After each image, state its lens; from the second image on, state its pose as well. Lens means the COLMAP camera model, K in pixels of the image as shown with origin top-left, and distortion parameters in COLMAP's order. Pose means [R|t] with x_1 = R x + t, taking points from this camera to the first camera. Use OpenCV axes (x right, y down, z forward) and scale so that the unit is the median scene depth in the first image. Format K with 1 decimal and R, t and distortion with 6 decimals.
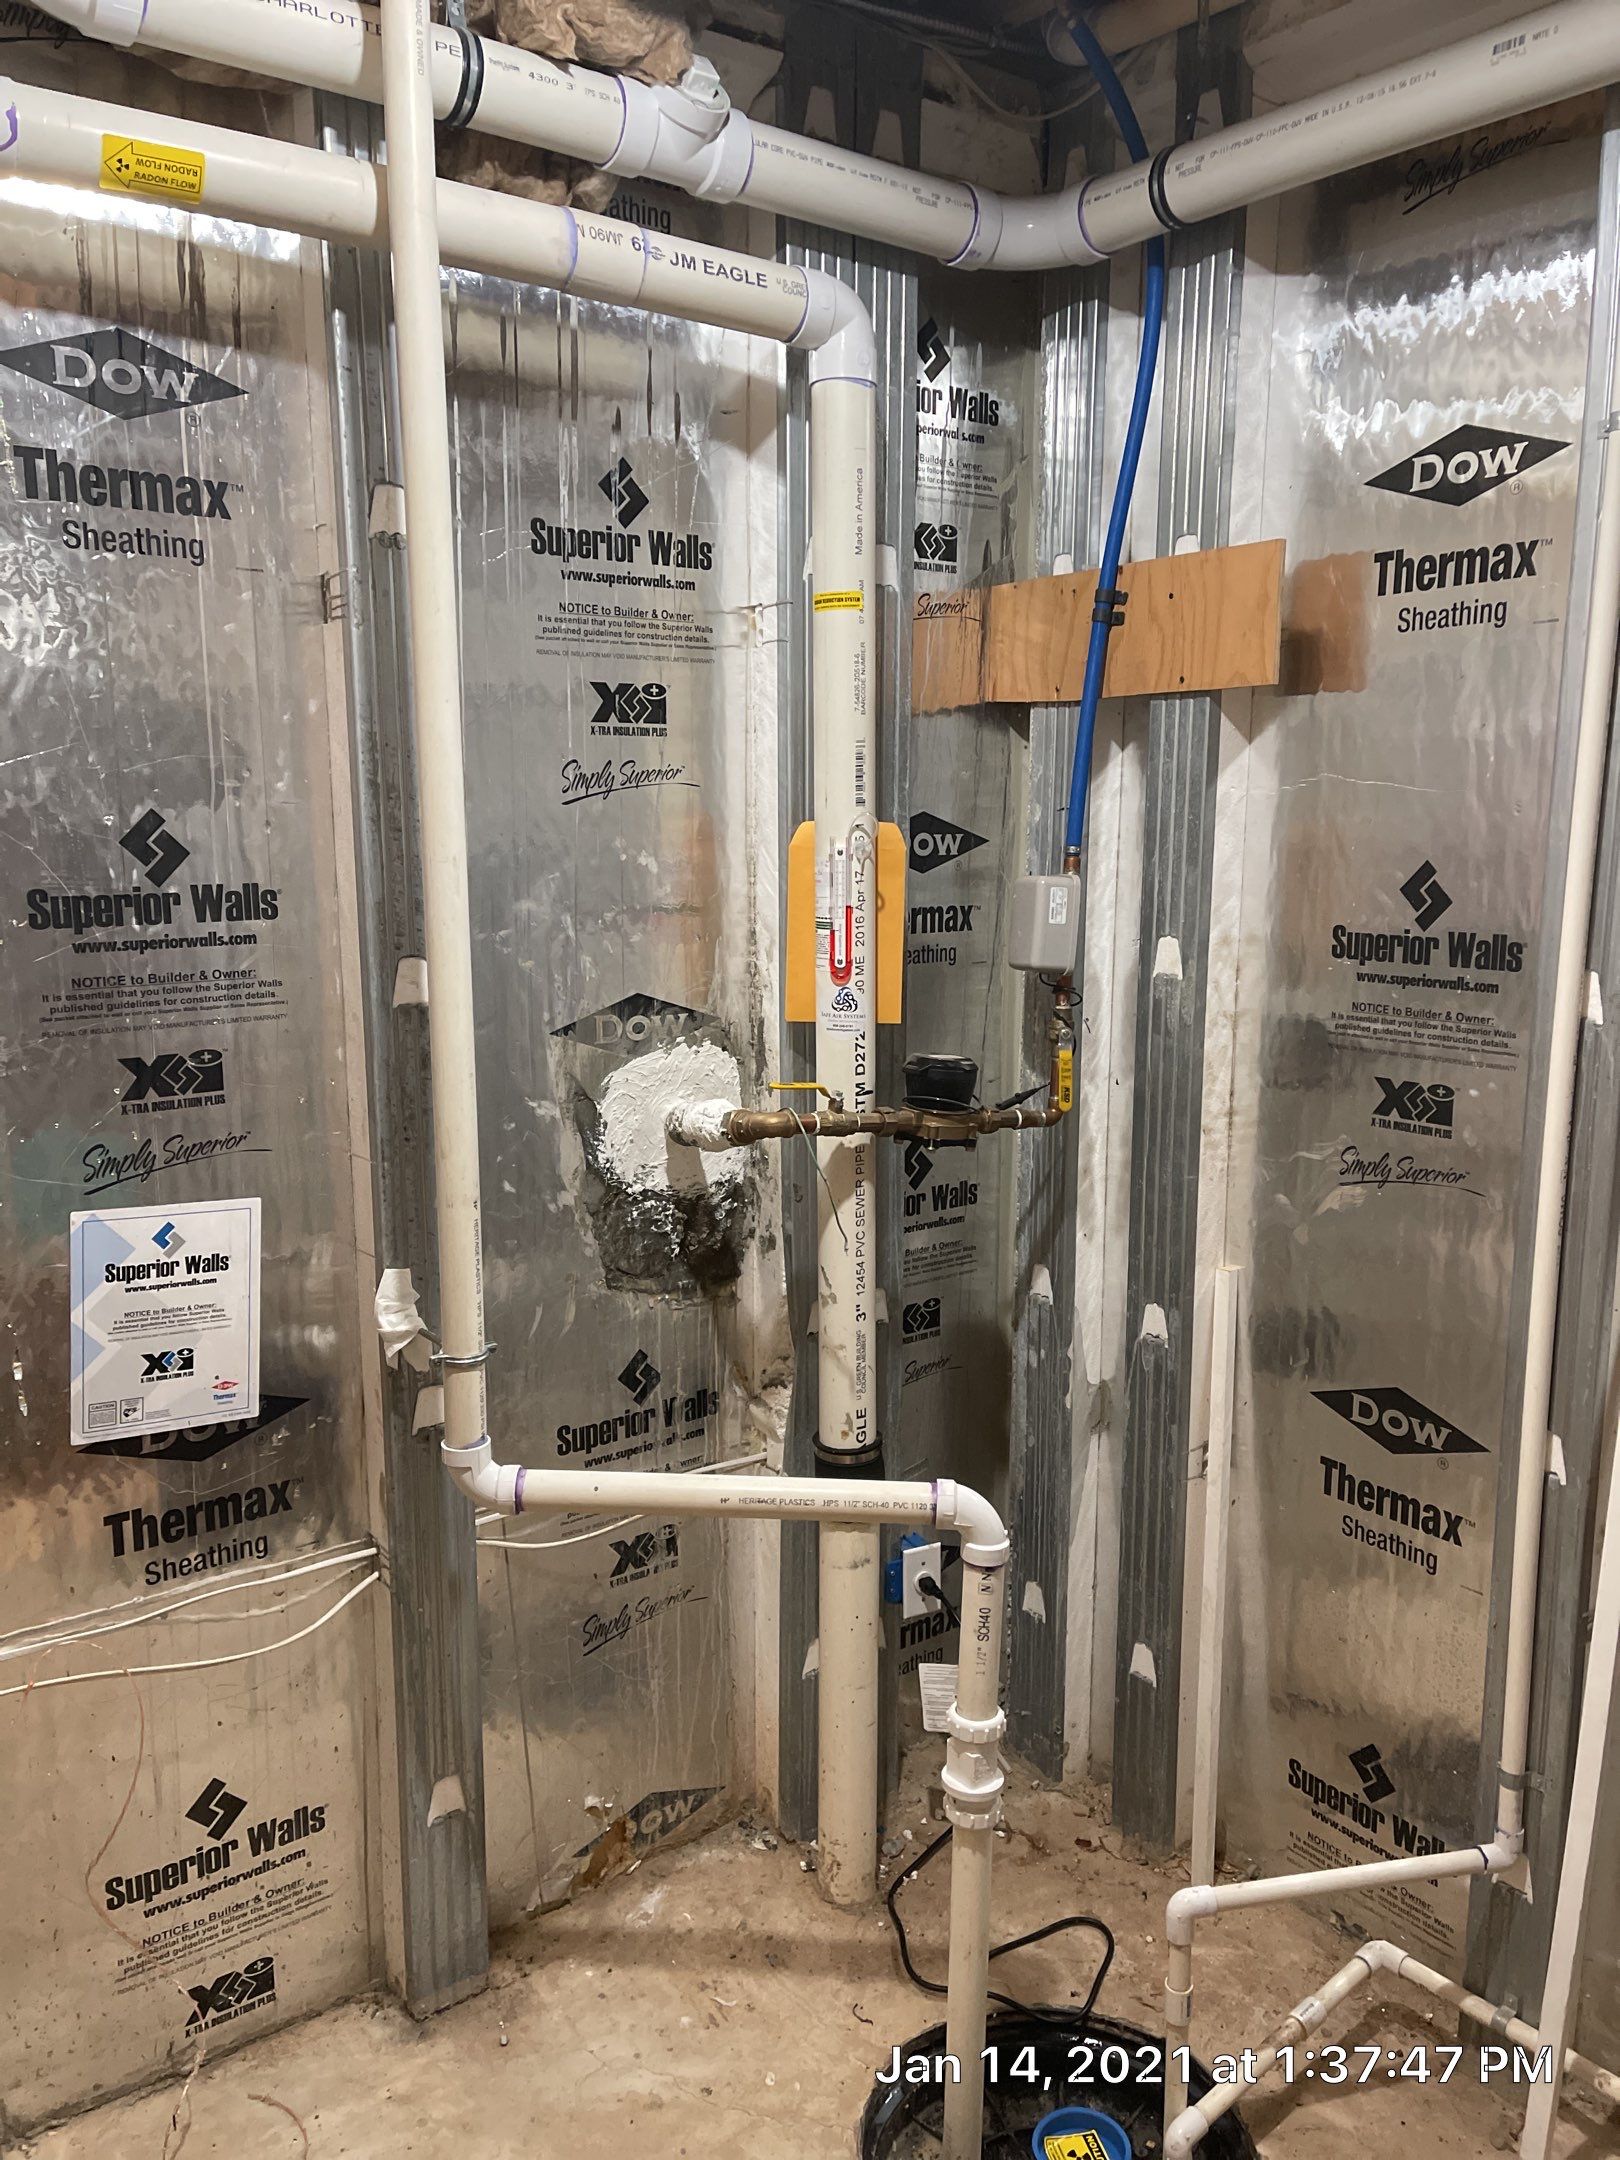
lens RADIAL K [[1626.1, 0, 815.7], [0, 1626.1, 1088.1], [0, 0, 1]] dist [0.079623, -0.087287]
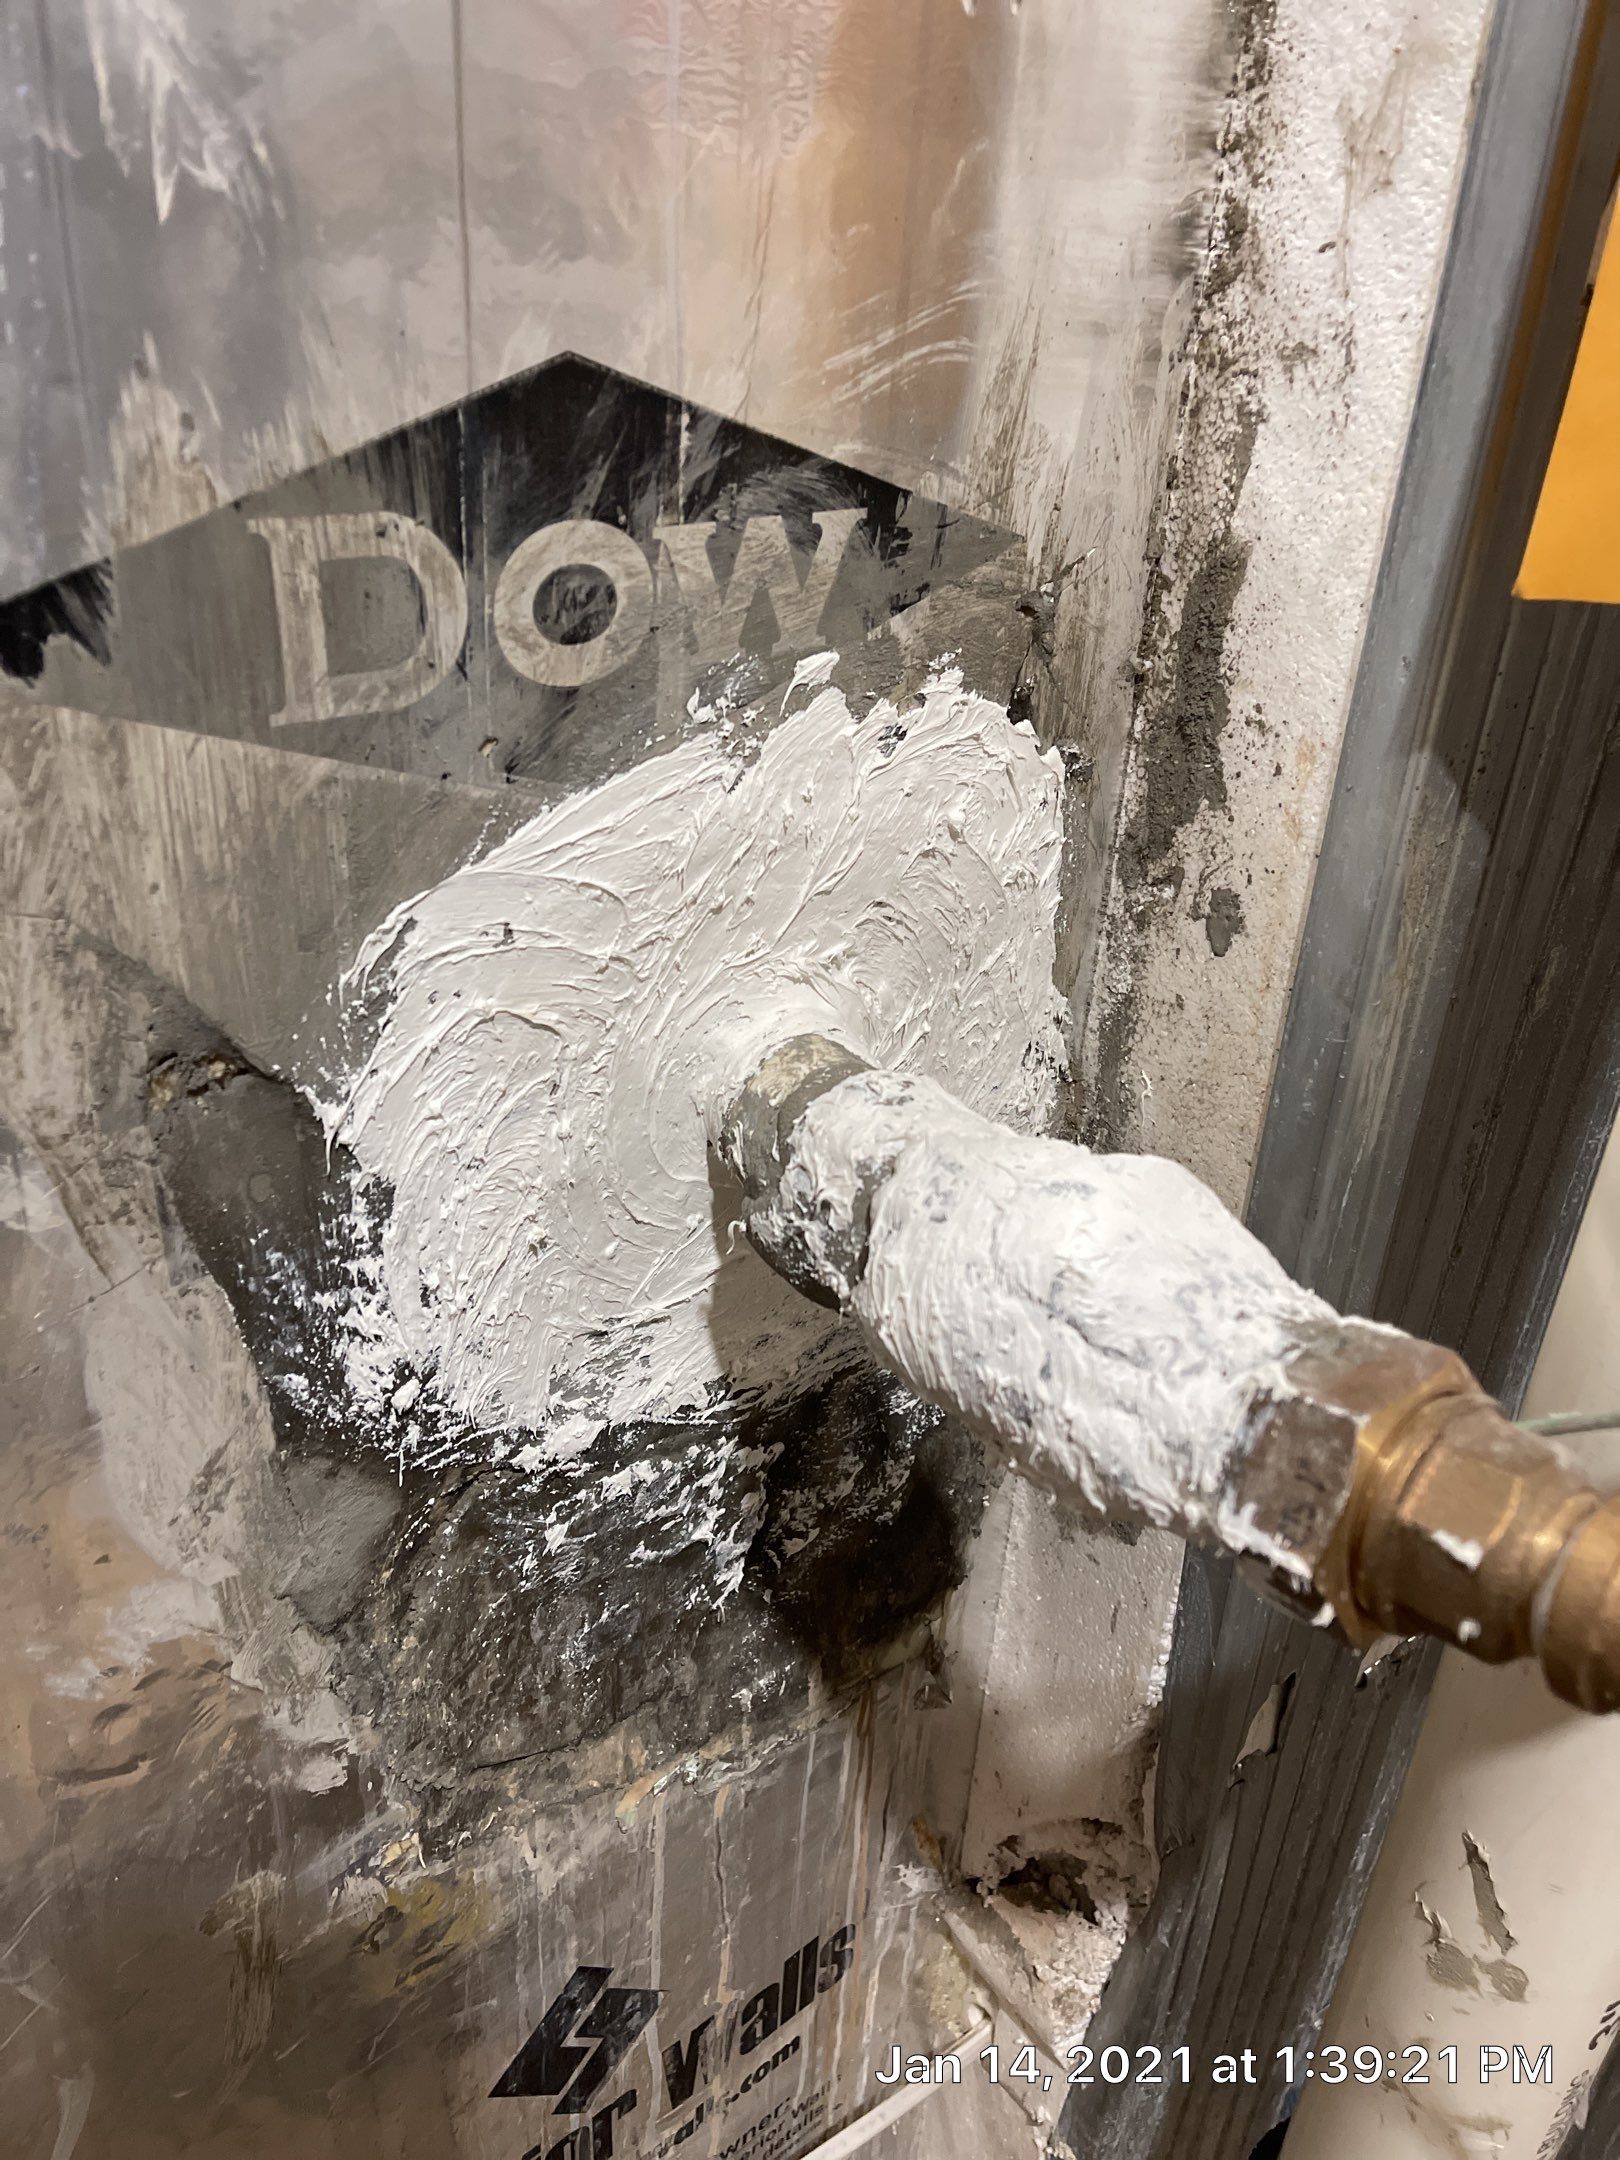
lens RADIAL K [[1626.1, 0, 815.7], [0, 1626.1, 1088.1], [0, 0, 1]] dist [0.079623, -0.087287]
pose [[0.996934, 0.021489, 0.075244, -0.098027], [-0.045257, 0.942759, 0.330390, -0.046711], [-0.063837, -0.332782, 0.940841, 0.847339]]
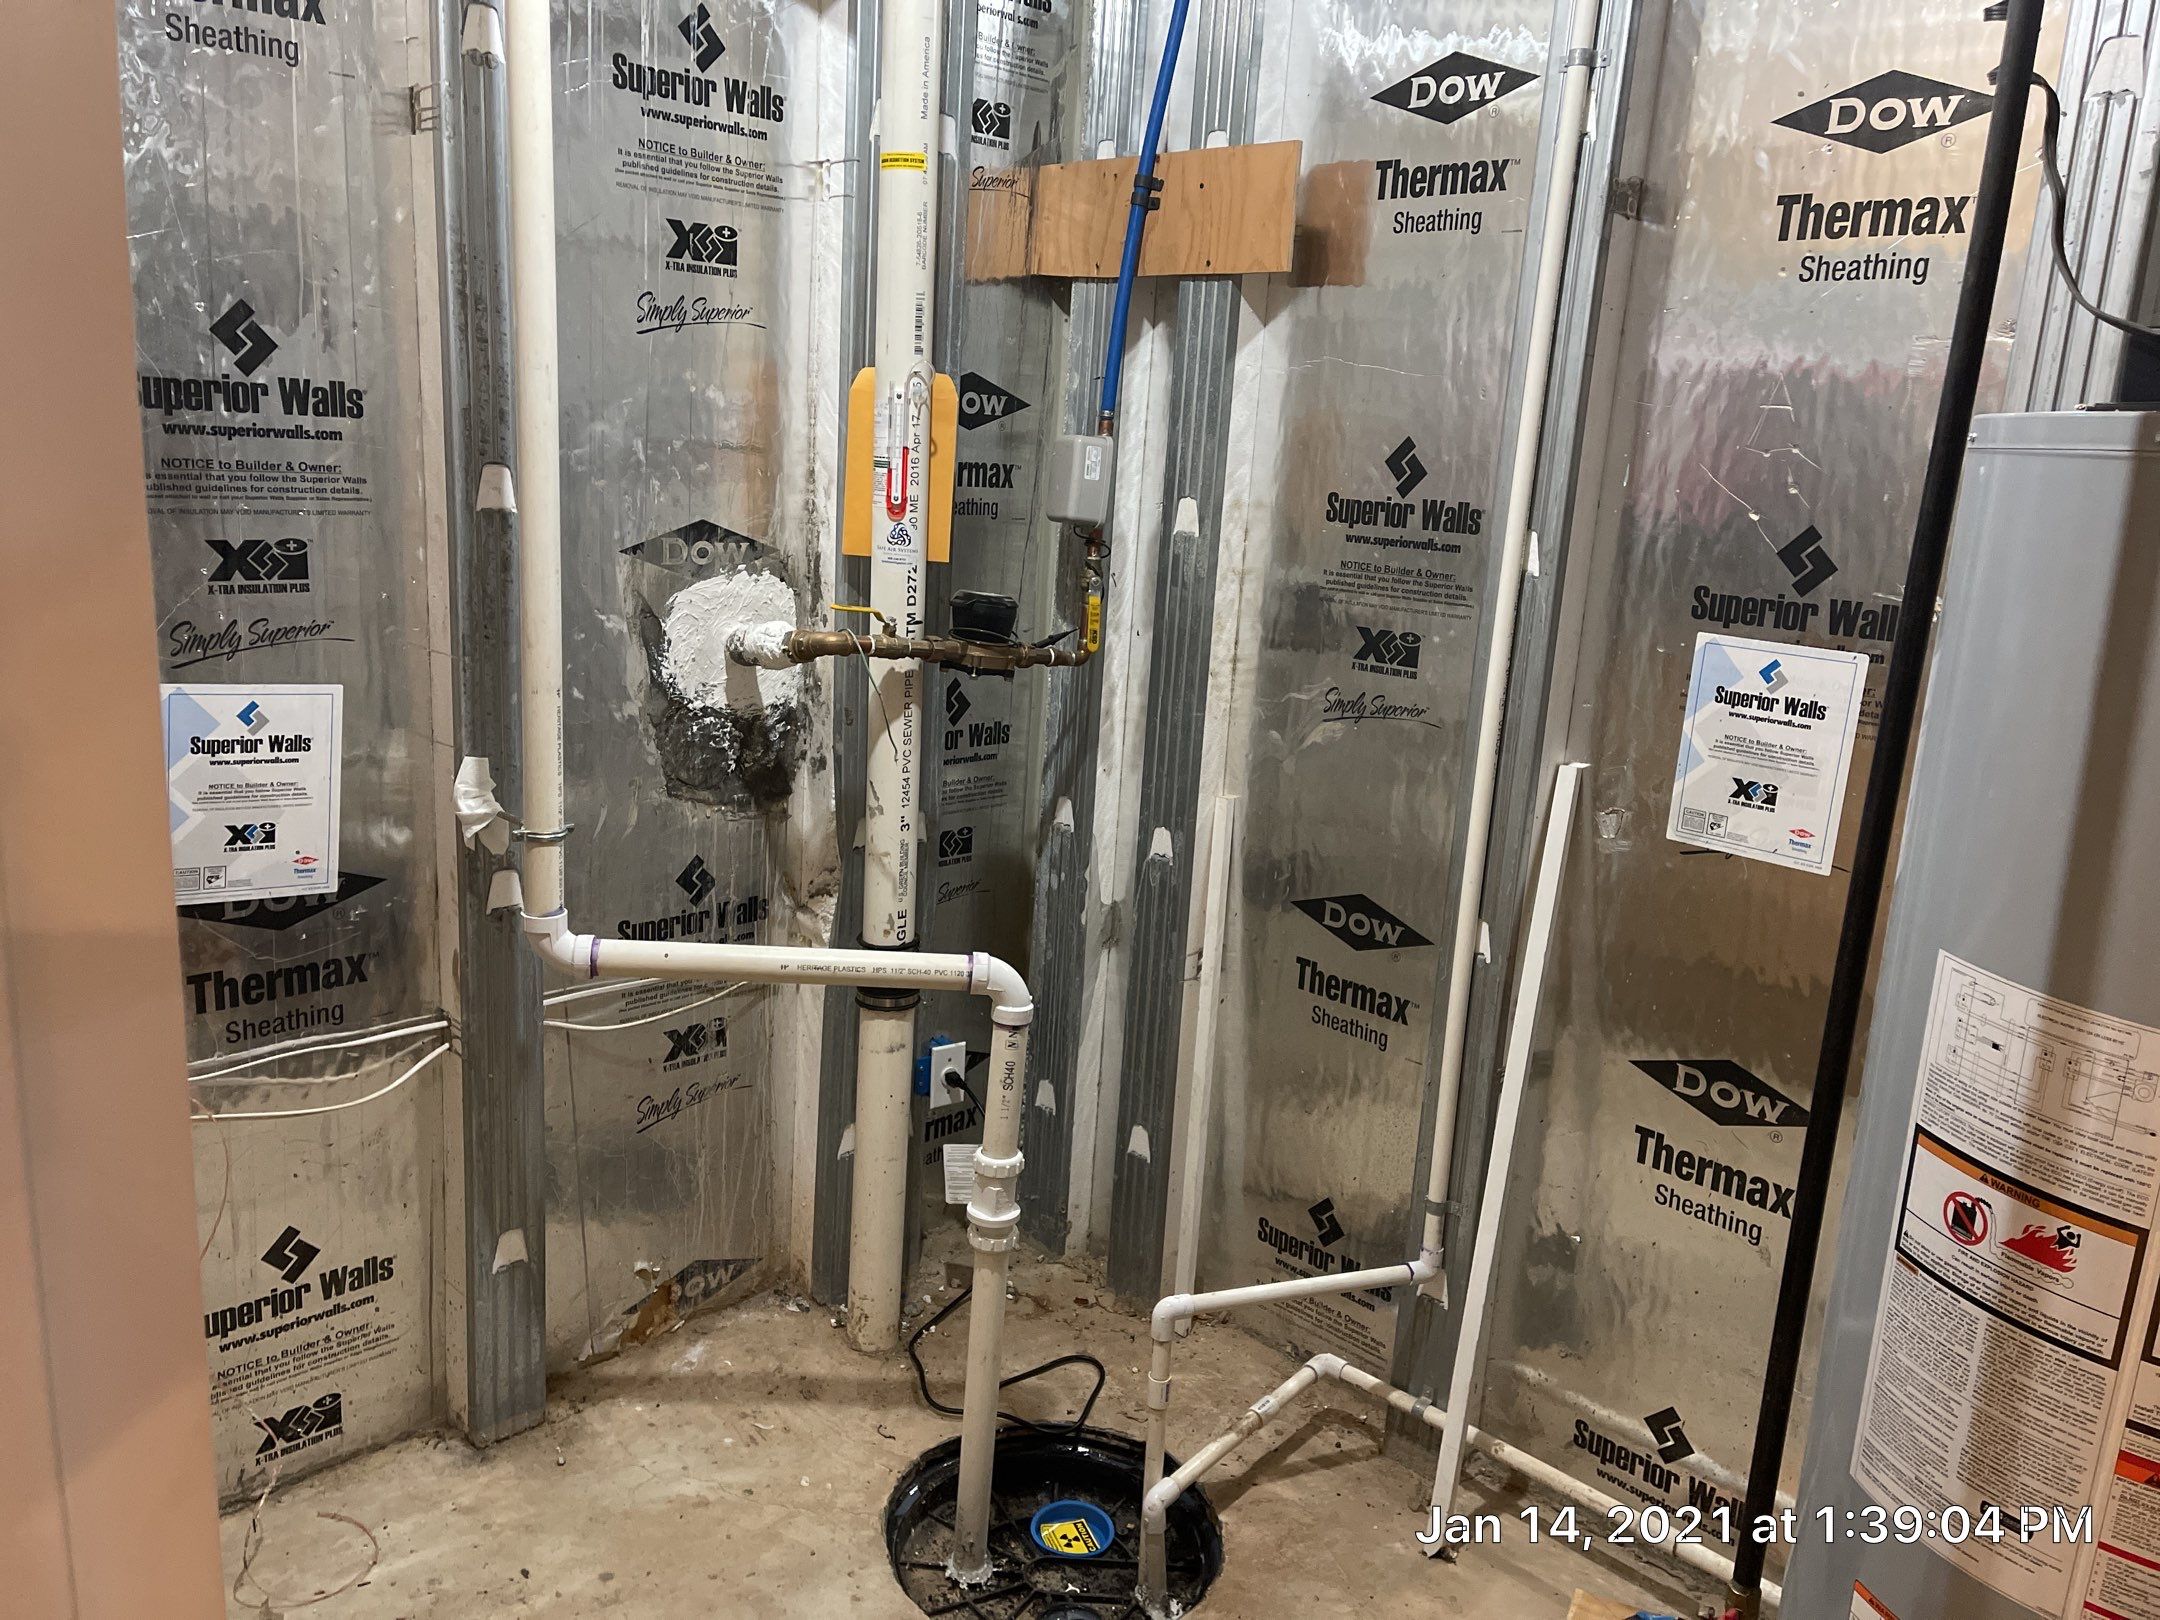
lens RADIAL K [[1645.1, 0, 1080.0], [0, 1645.1, 810.0], [0, 0, 1]] dist [0.043796, -0.004709]
pose [[0.987482, 0.026294, 0.155527, -0.028672], [-0.035415, 0.997793, 0.056170, 0.062551], [-0.153707, -0.060975, 0.986233, -0.121026]]
